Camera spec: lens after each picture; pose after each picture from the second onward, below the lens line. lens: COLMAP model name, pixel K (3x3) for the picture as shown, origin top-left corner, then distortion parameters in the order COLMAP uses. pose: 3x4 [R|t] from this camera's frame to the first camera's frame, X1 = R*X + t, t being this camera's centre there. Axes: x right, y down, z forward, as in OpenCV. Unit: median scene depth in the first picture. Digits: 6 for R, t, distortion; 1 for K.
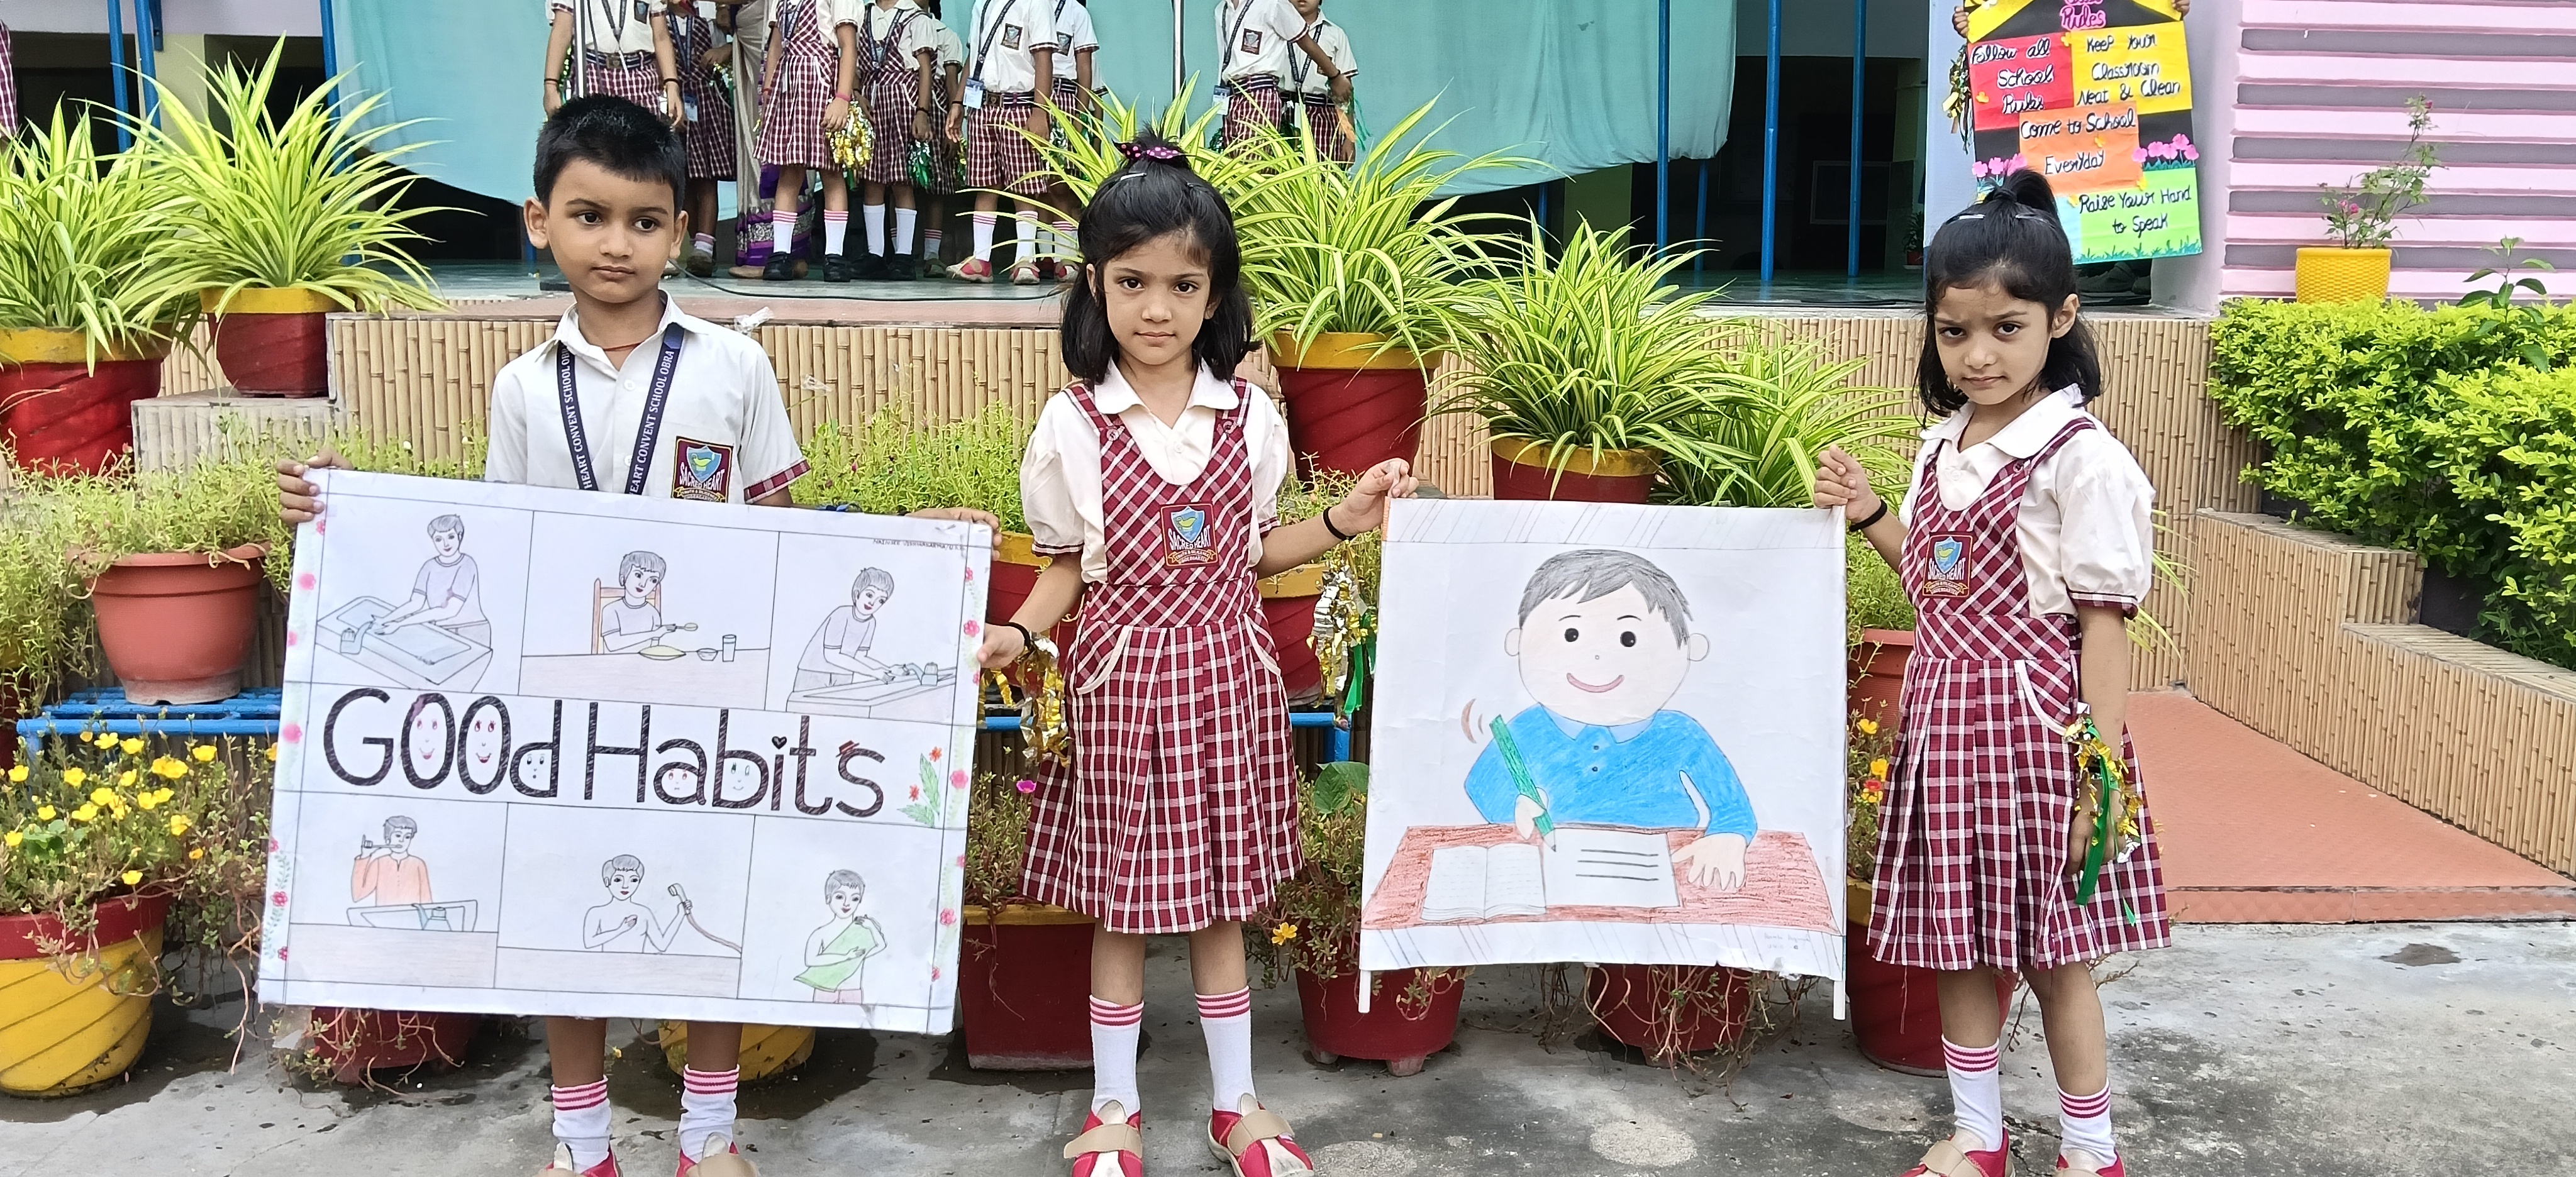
lens RADIAL K [[1972.9, 0, 1303.4], [0, 1972.9, 580.5], [0, 0, 1]] dist [0.009879, -0.069155]
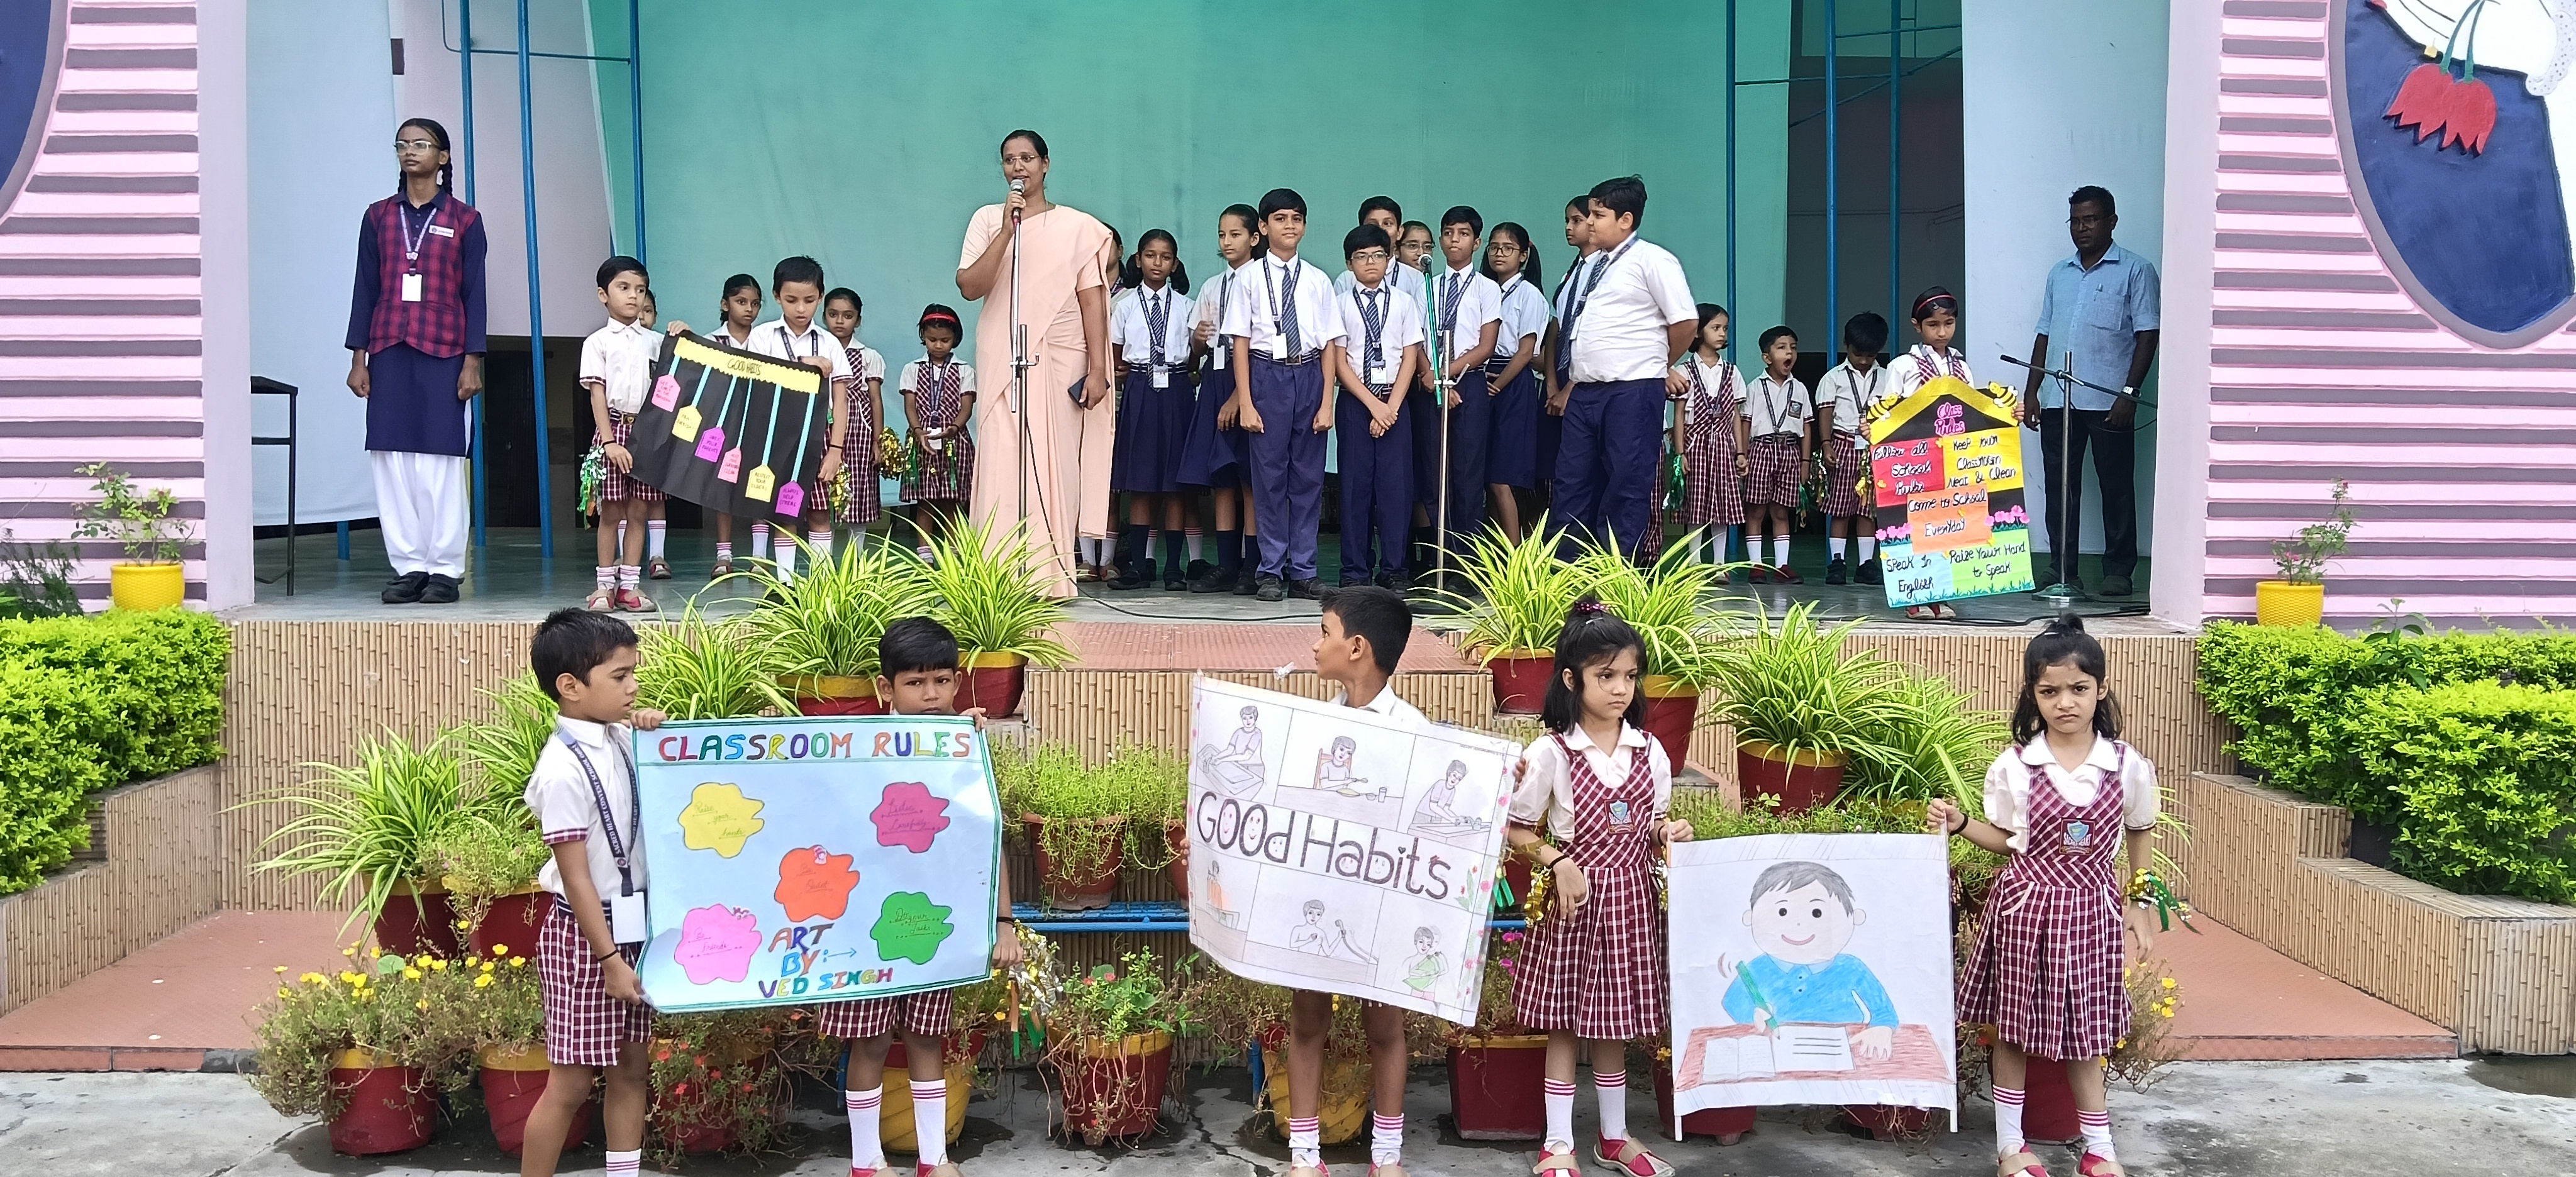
lens RADIAL K [[1962.6, 0, 1291.7], [0, 1962.6, 581.0], [0, 0, 1]] dist [0.006299, -0.063371]
pose [[0.999994, 0.003245, -0.000885, -0.207703], [-0.003319, 0.994662, -0.103137, -0.029475], [0.000546, 0.103140, 0.994667, -0.446857]]
